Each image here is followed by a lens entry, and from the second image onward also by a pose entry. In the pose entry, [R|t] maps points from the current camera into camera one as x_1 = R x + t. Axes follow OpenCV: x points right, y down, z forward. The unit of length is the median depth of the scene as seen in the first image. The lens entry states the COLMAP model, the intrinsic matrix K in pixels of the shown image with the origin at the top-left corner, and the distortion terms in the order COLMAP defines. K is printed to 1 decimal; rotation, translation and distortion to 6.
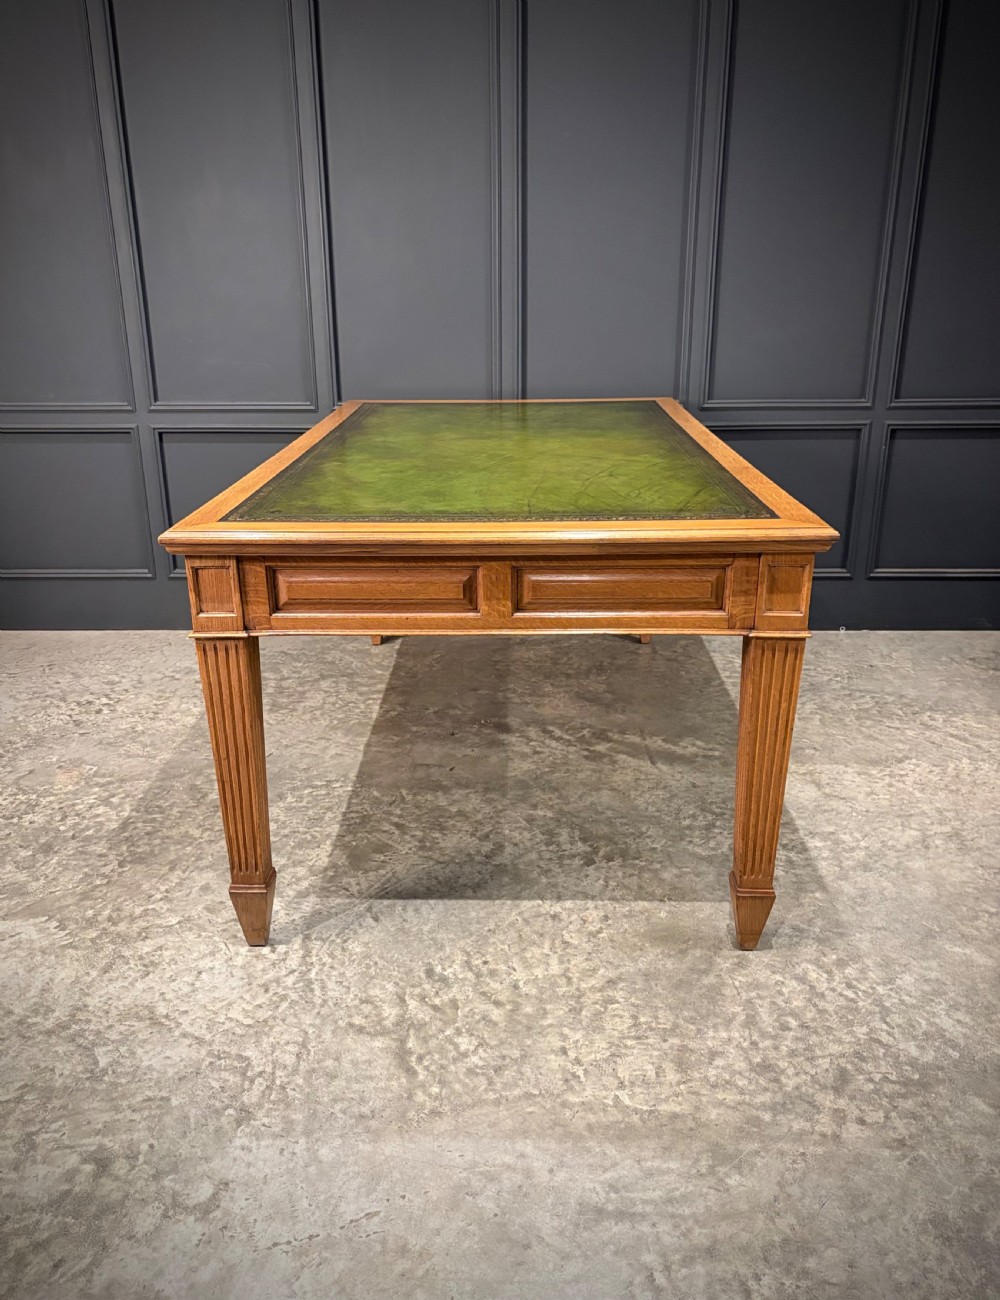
lens RADIAL K [[1011.9, 0, 488.1], [0, 1011.9, 646.9], [0, 0, 1]] dist [-0.003721, 0.053715]
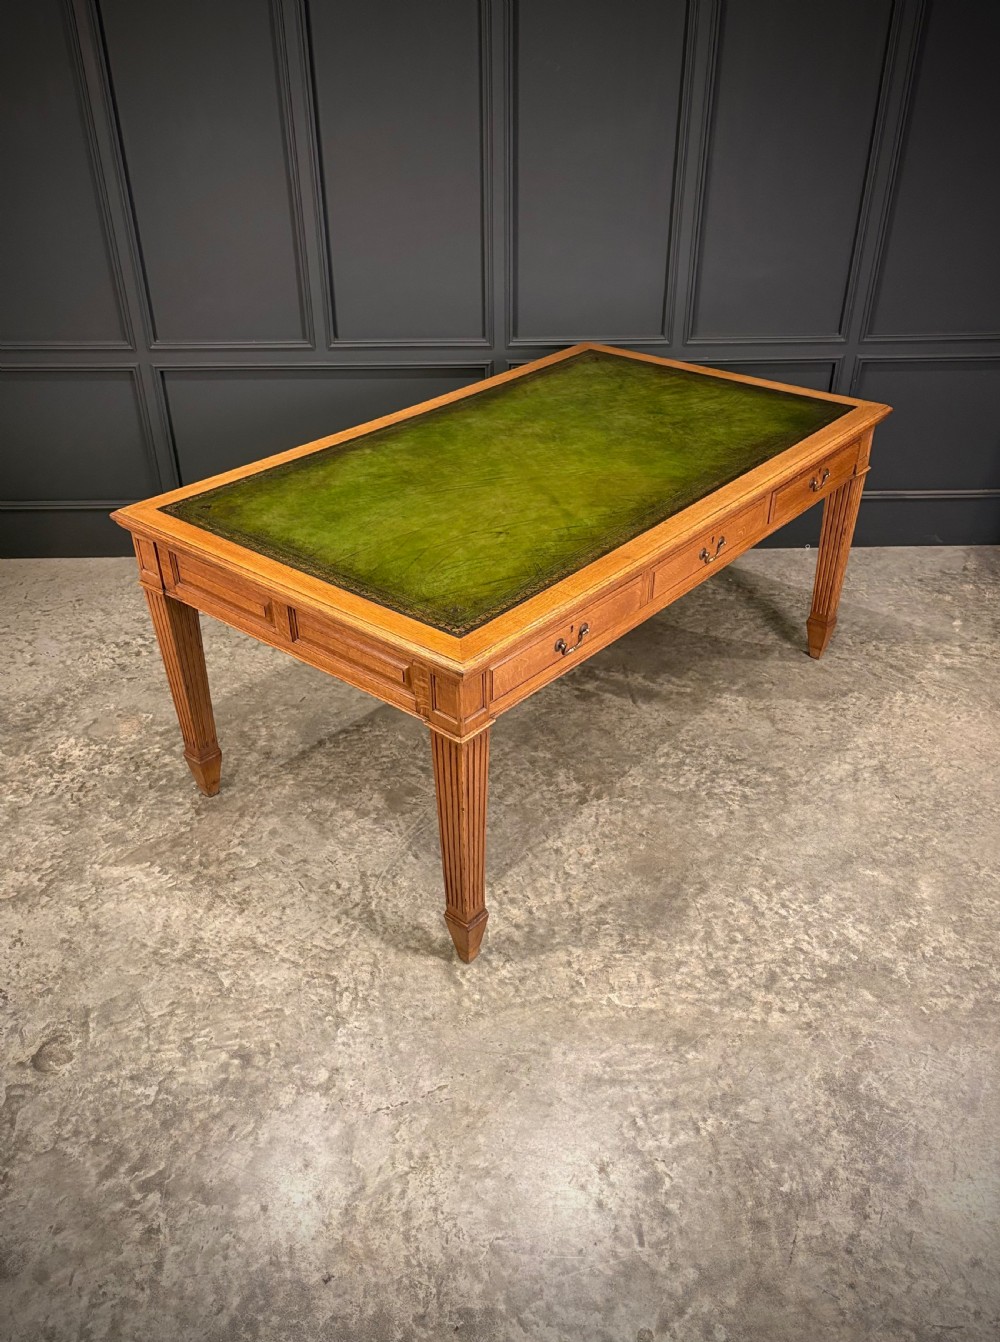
lens RADIAL K [[1058.5, 0, 494.9], [0, 1058.5, 692.8], [0, 0, 1]] dist [0.141052, -0.402574]
pose [[0.999031, -0.021989, 0.038114, -0.062630], [0.012836, 0.974147, 0.225548, -0.243746], [-0.042088, -0.224840, 0.973486, -0.264947]]
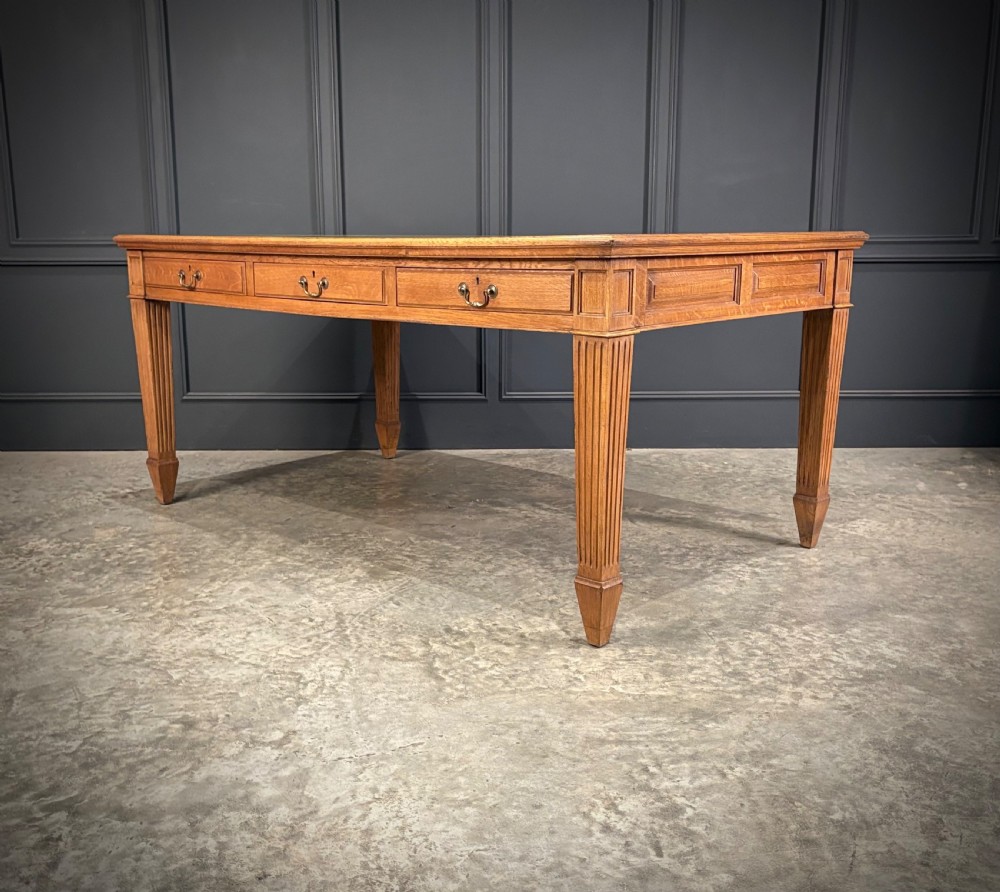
lens RADIAL K [[1049.4, 0, 474.1], [0, 1049.4, 462.0], [0, 0, 1]] dist [0.138983, -0.389533]
pose [[0.999737, -0.000747, 0.022937, -0.054624], [0.003885, 0.990558, -0.137041, 0.292079], [-0.022618, 0.137094, 0.990300, -0.227747]]
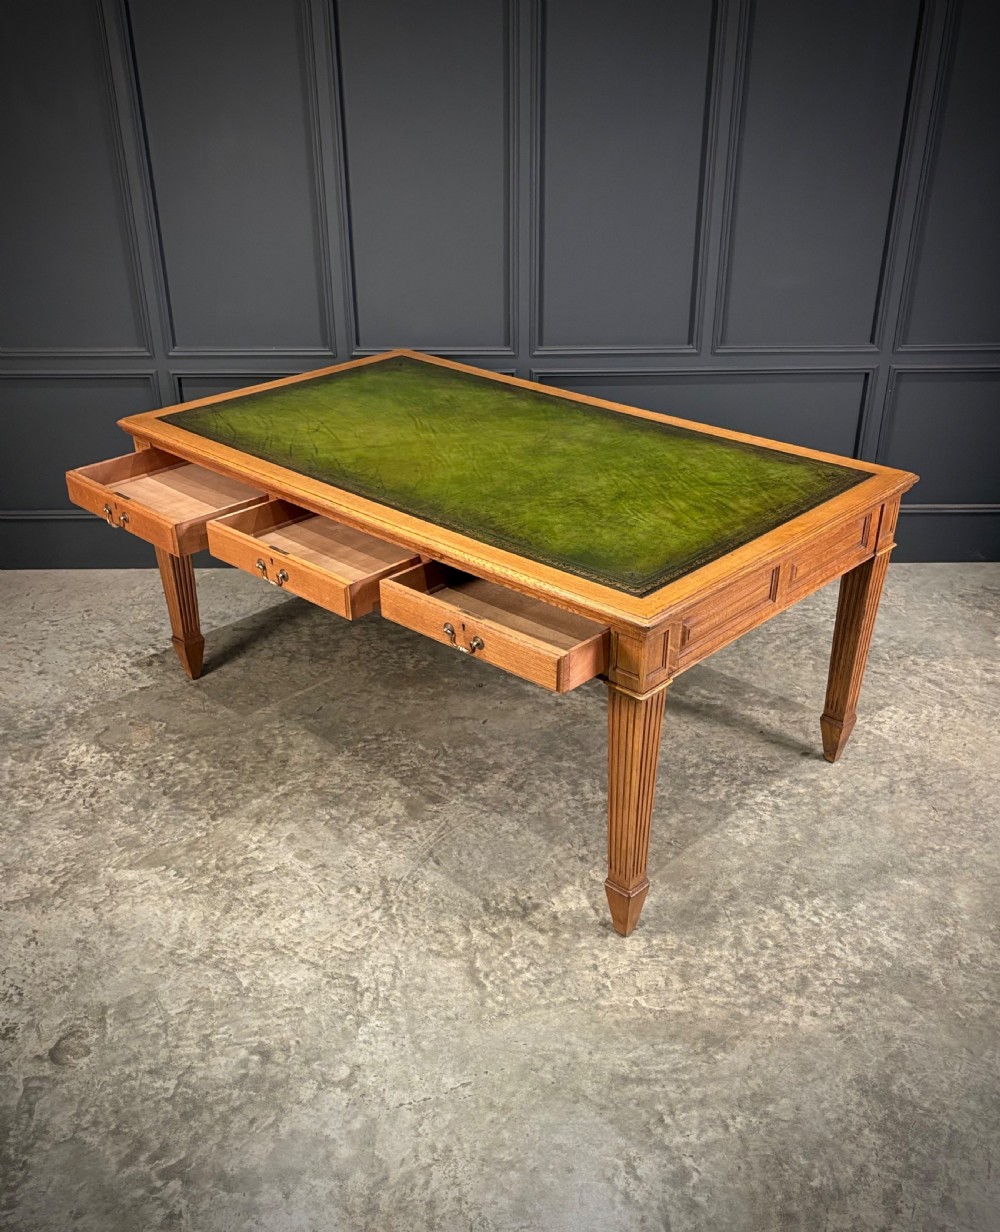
lens RADIAL K [[1166.2, 0, 498.6], [0, 1166.2, 672.0], [0, 0, 1]] dist [0.162027, -0.494985]
pose [[0.999498, -0.012791, 0.028985, -0.079967], [0.007862, 0.986399, 0.164182, -0.205809], [-0.030691, -0.163871, 0.986004, -0.391721]]
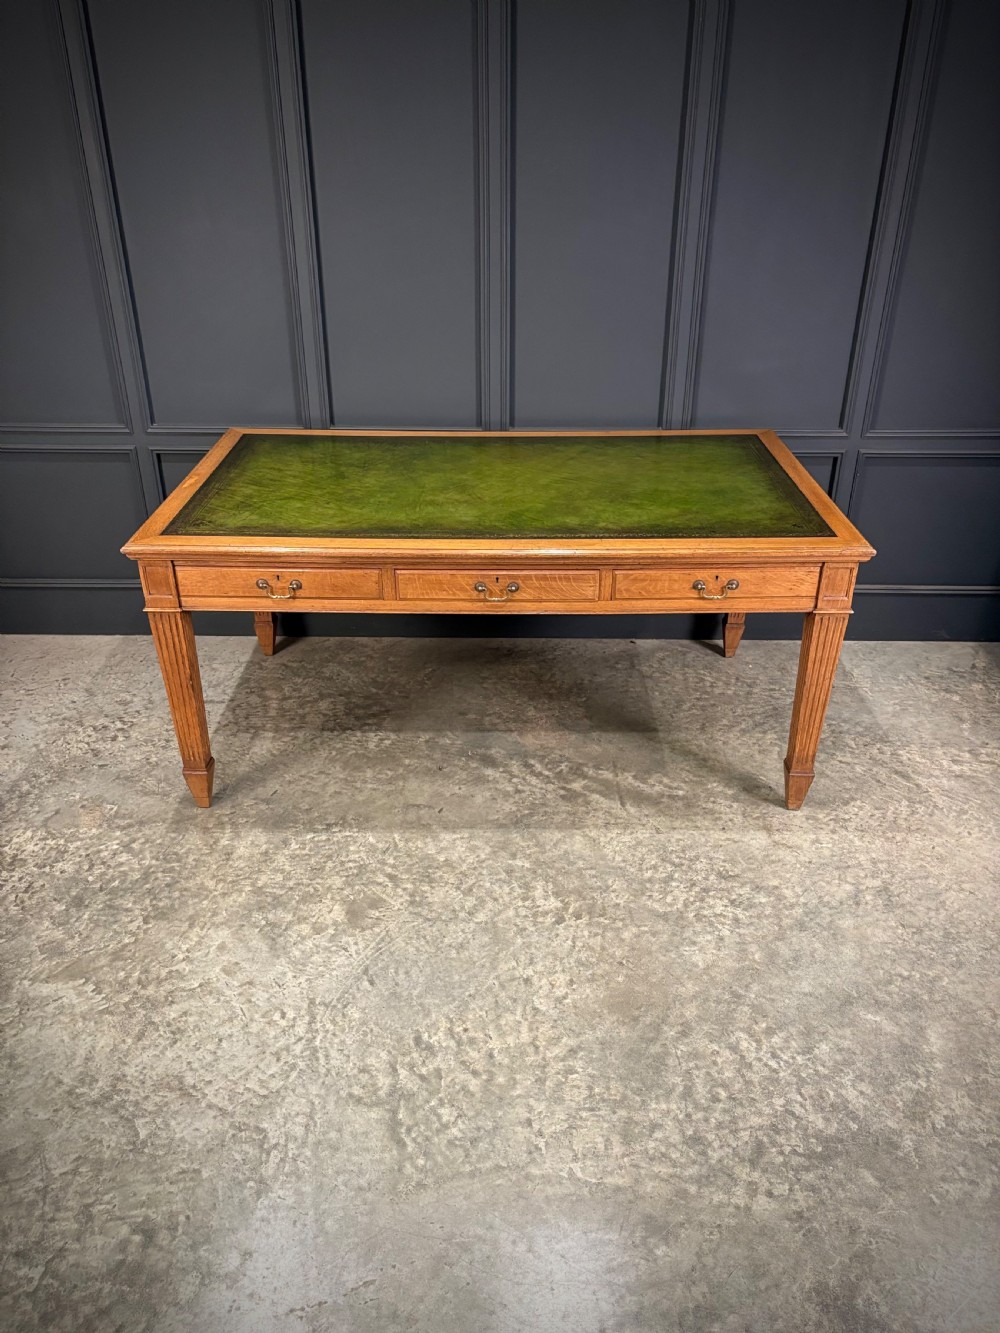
lens RADIAL K [[1004.2, 0, 497.8], [0, 1004.2, 666.3], [0, 0, 1]] dist [-0.002201, 0.054145]
pose [[0.999942, 0.003389, 0.010246, 0.020990], [-0.004873, 0.988902, 0.148489, -0.274613], [-0.009629, -0.148531, 0.988861, -0.083181]]
